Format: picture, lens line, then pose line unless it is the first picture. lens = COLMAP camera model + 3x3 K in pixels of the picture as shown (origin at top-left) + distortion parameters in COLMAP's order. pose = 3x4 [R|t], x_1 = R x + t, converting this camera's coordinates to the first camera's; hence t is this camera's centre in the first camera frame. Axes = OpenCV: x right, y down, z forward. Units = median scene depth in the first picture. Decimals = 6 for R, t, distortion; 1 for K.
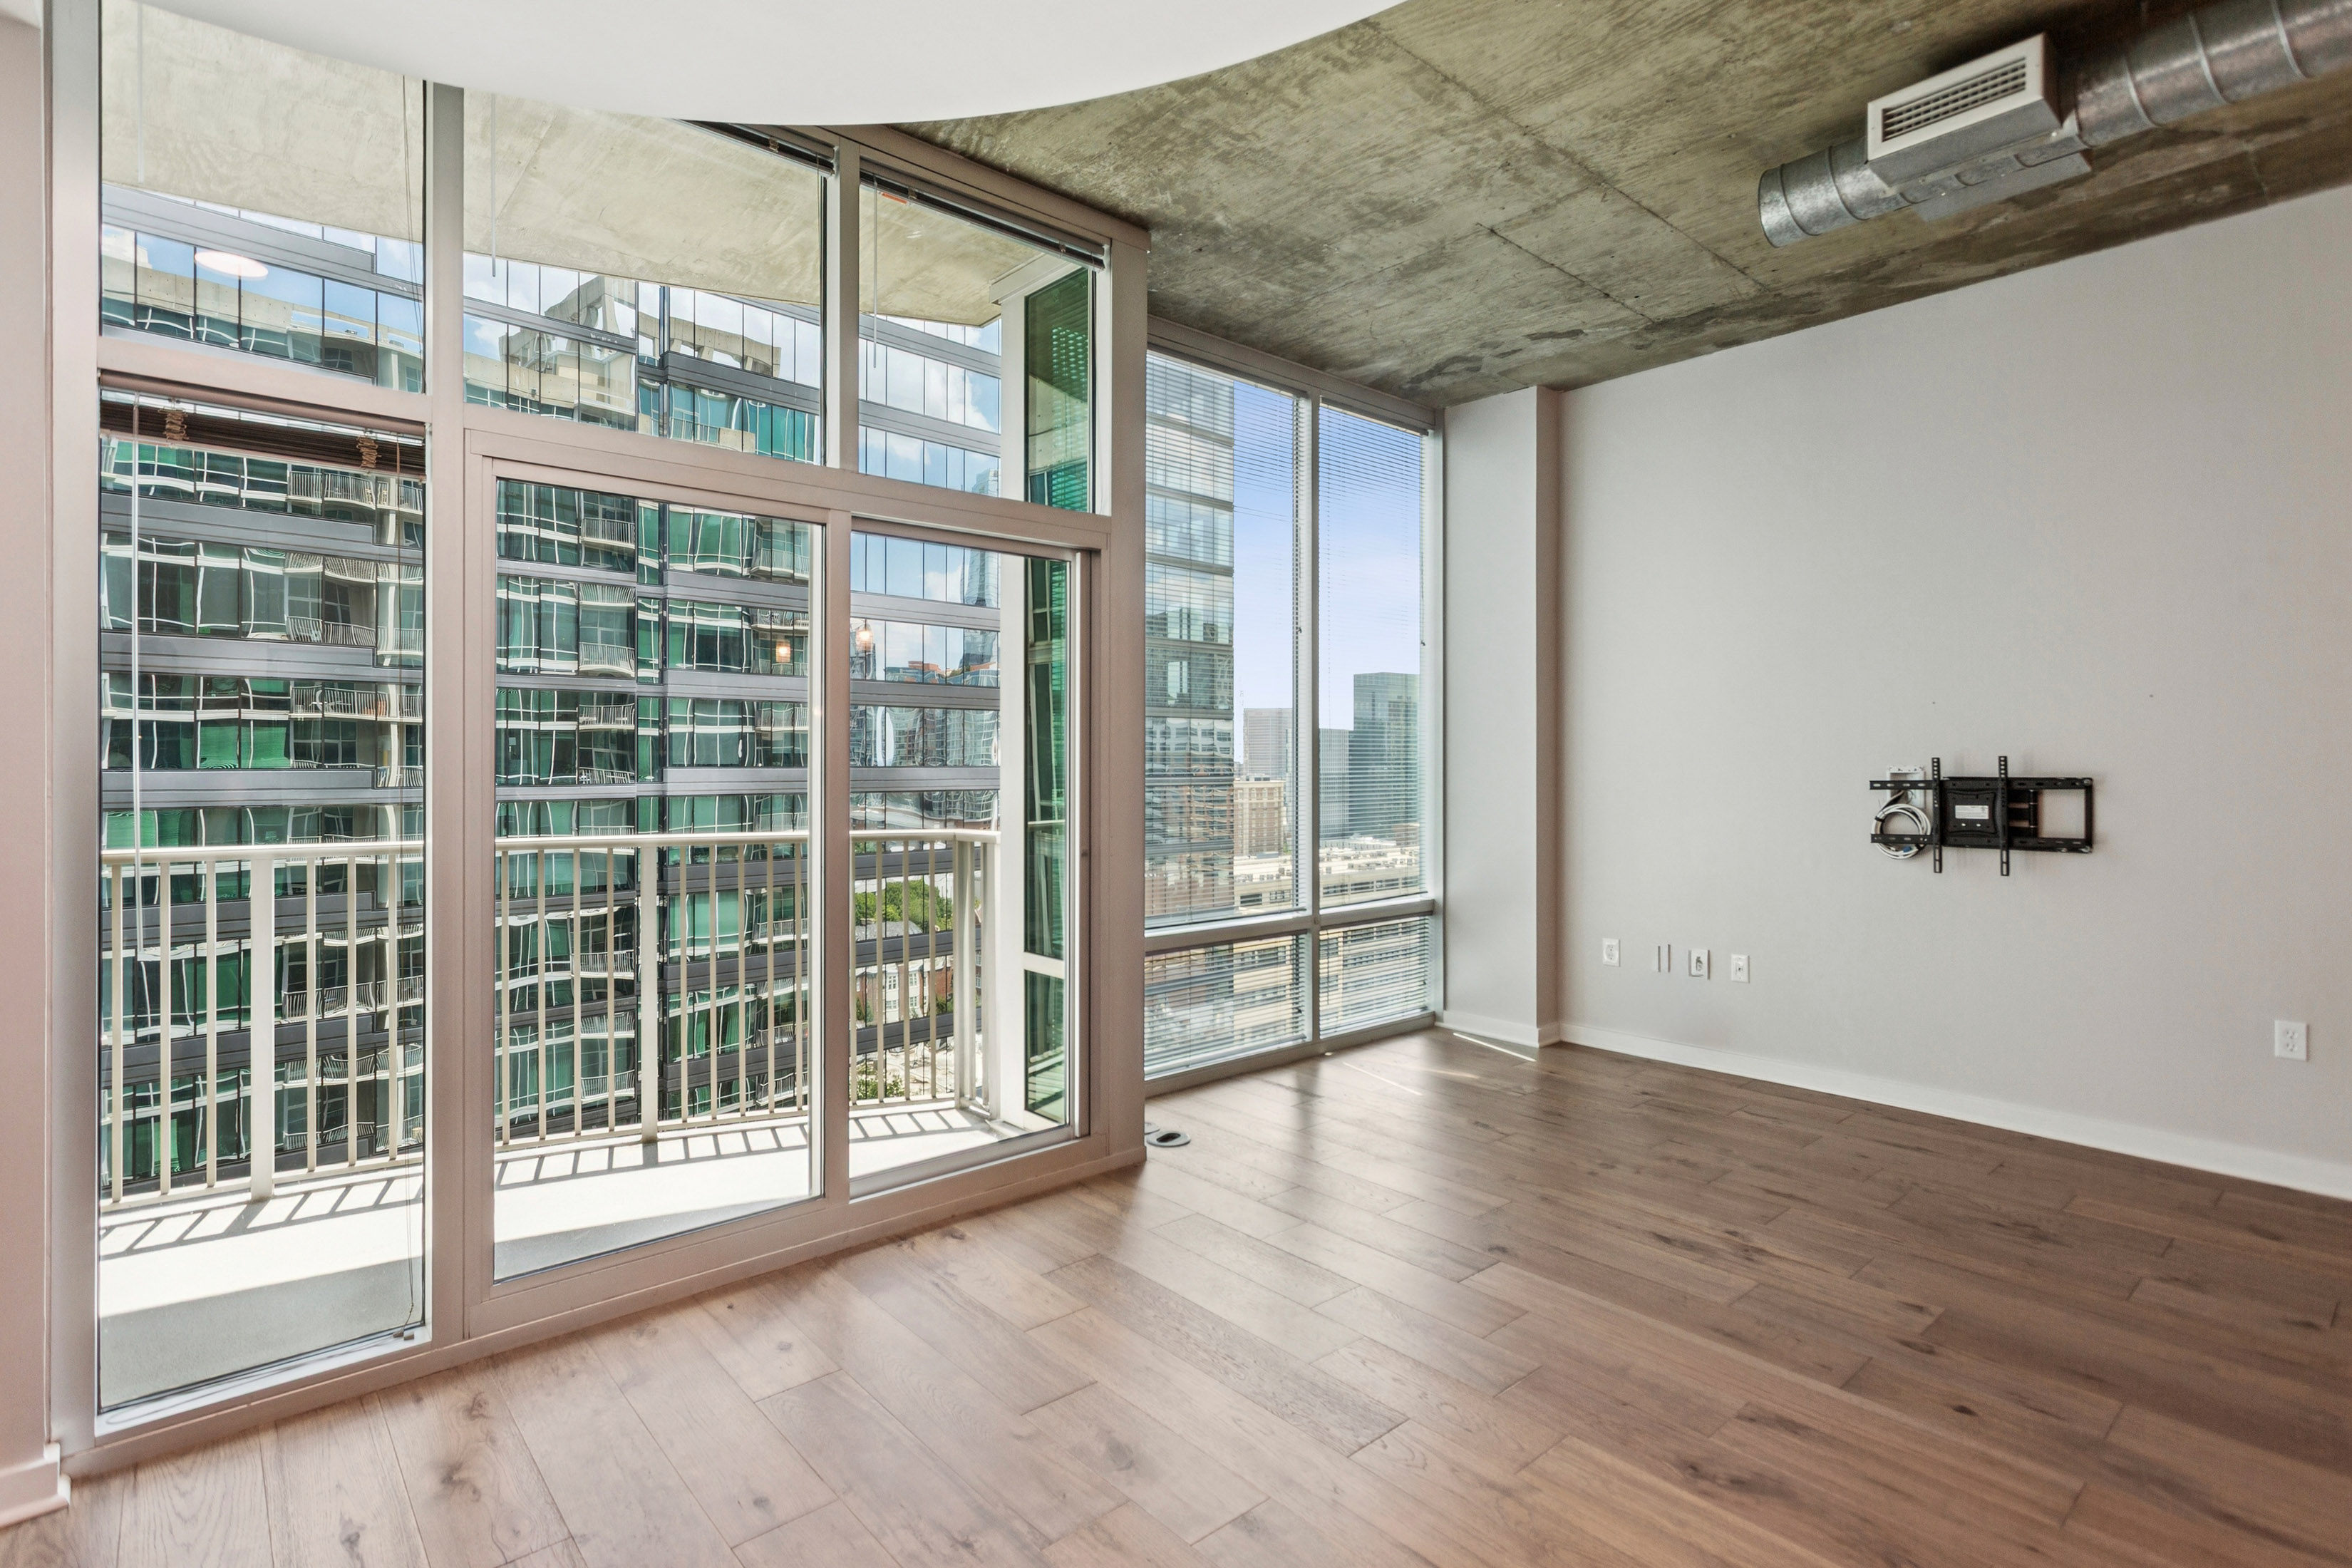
lens RADIAL K [[1139.0, 0, 1168.9], [0, 1139.0, 763.3], [0, 0, 1]] dist [0.001659, 0.001356]
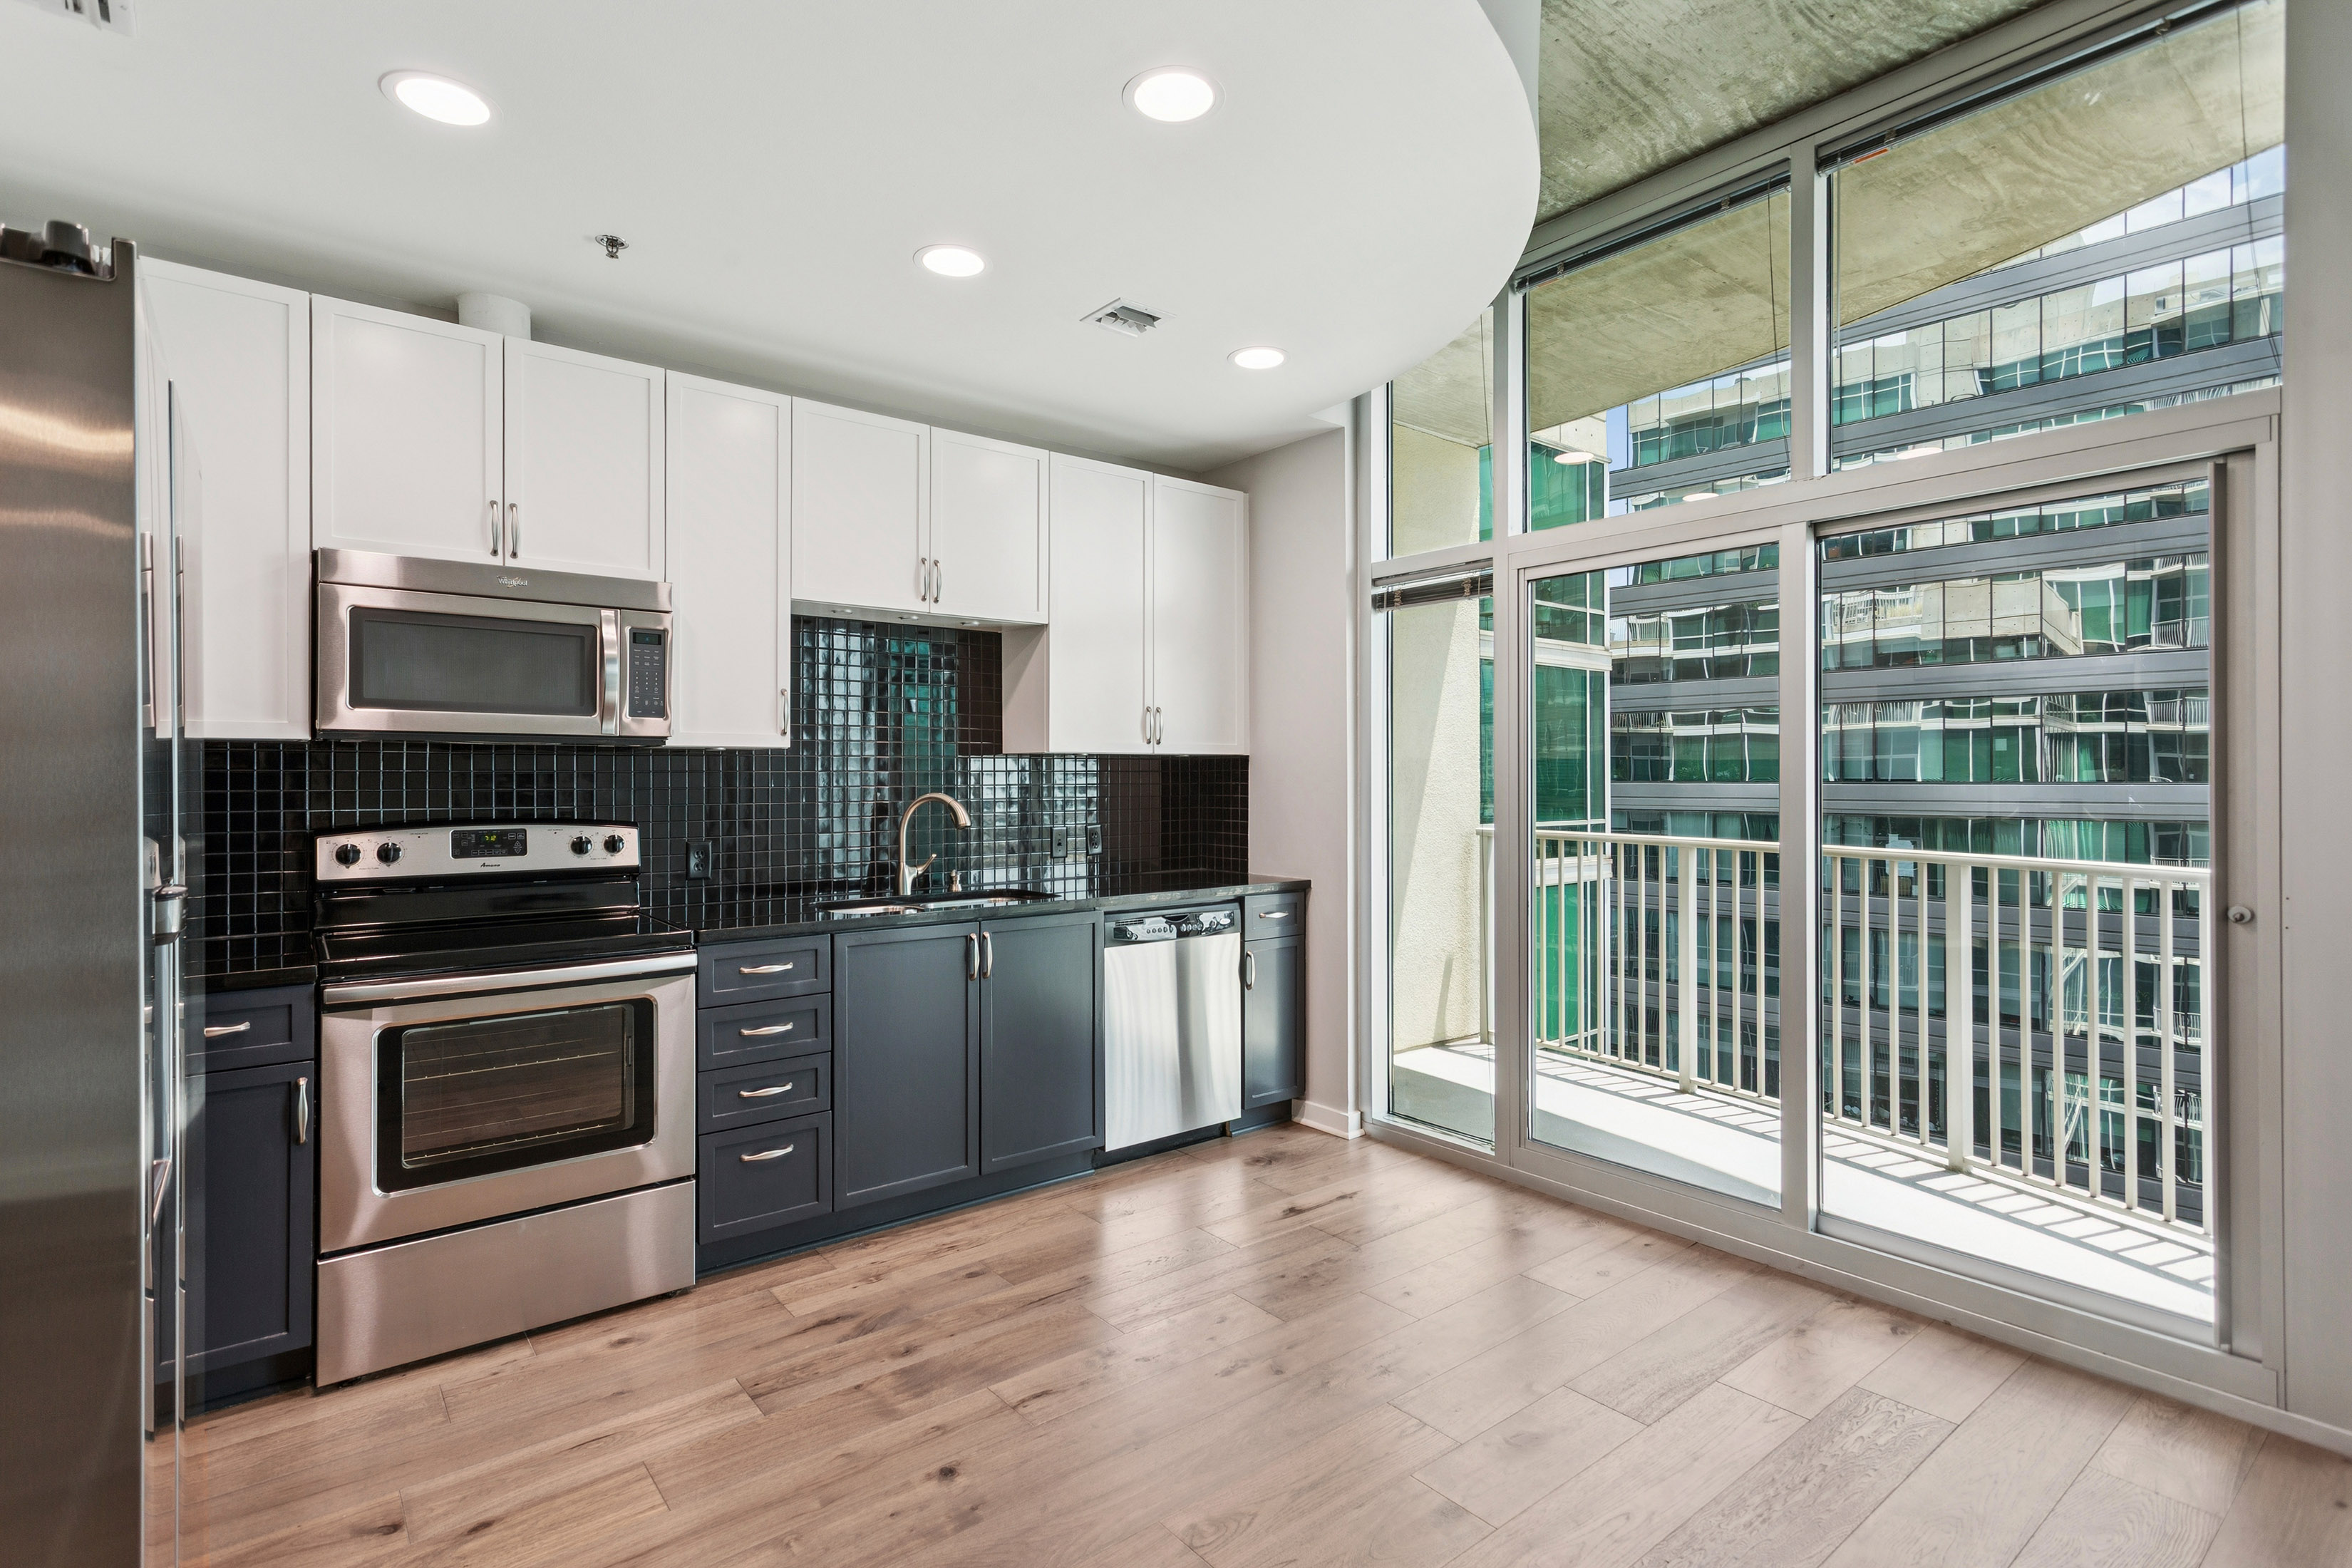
lens RADIAL K [[1131.6, 0, 1173.3], [0, 1131.6, 771.7], [0, 0, 1]] dist [0.009049, 0.000759]
pose [[-0.039907, -0.003902, -0.999196, 0.553841], [-0.000820, 0.999992, -0.003872, -0.001895], [0.999203, 0.000665, -0.039909, 0.390368]]
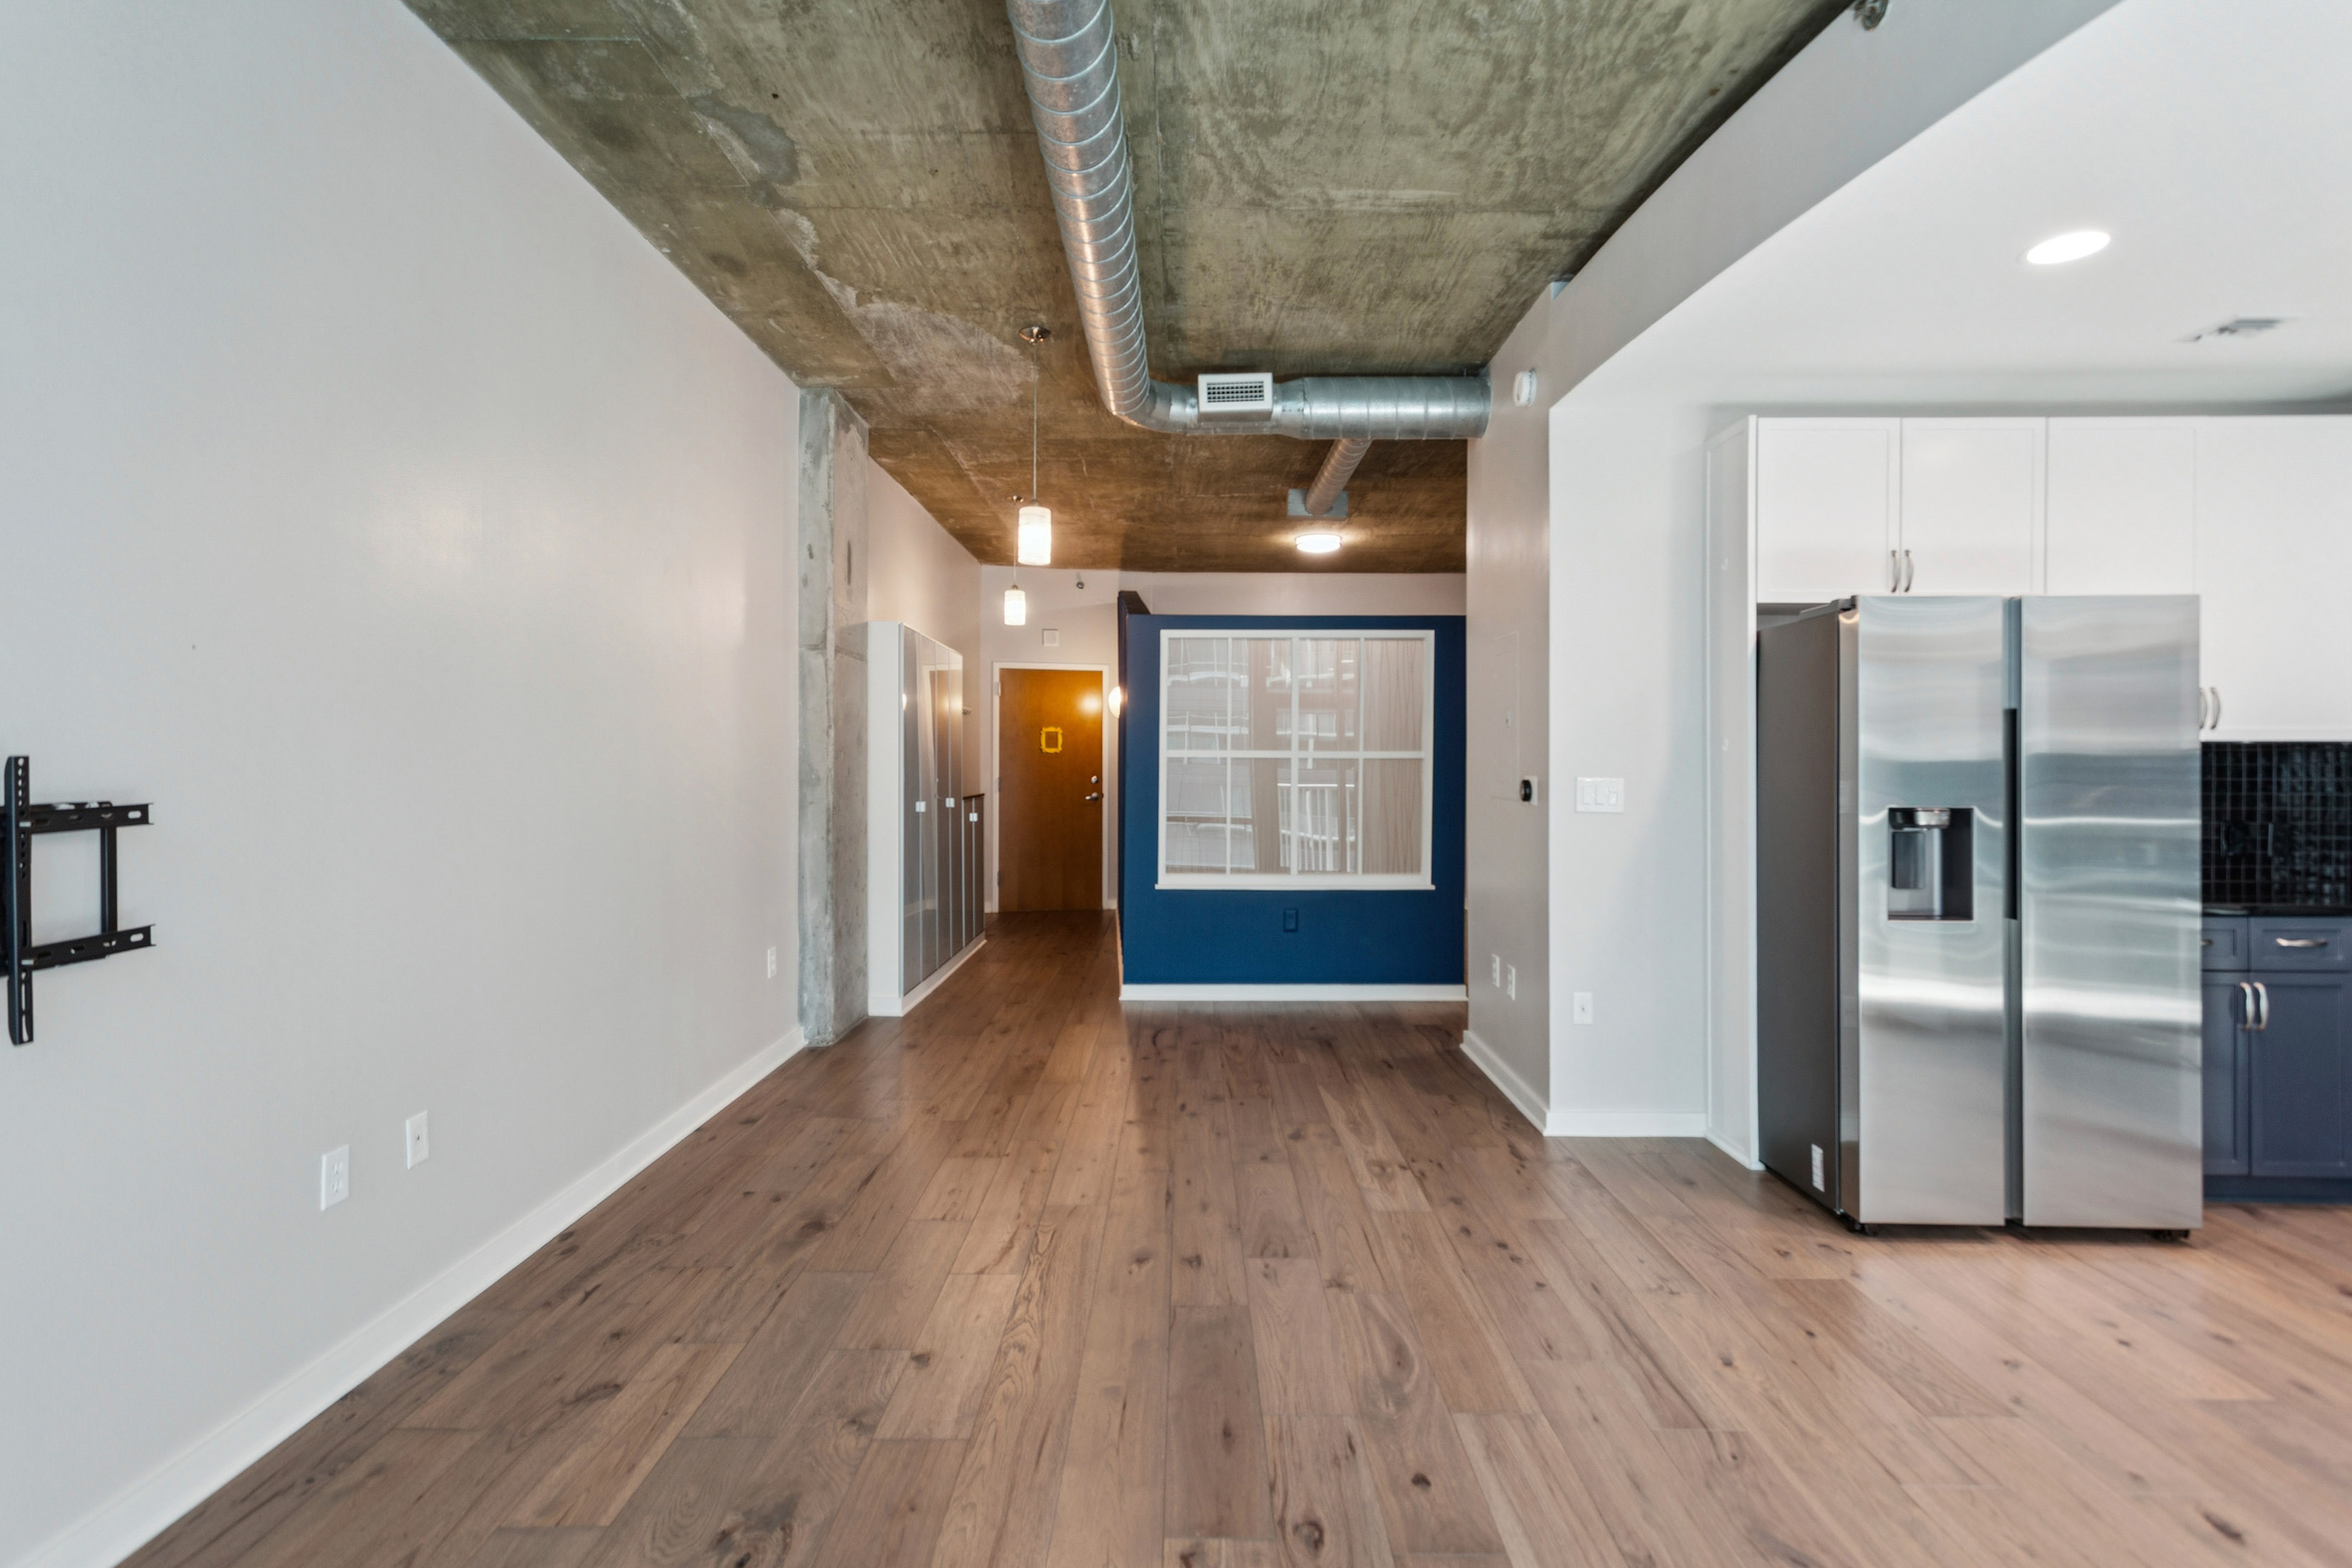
lens RADIAL K [[1110.5, 0, 1181.5], [0, 1110.5, 764.1], [0, 0, 1]] dist [0.010996, 0.001449]
pose [[-0.752733, -0.003206, 0.658318, 0.148253], [-0.001676, 0.999994, 0.002954, -0.005404], [-0.658323, 0.001121, -0.752734, 1.049627]]
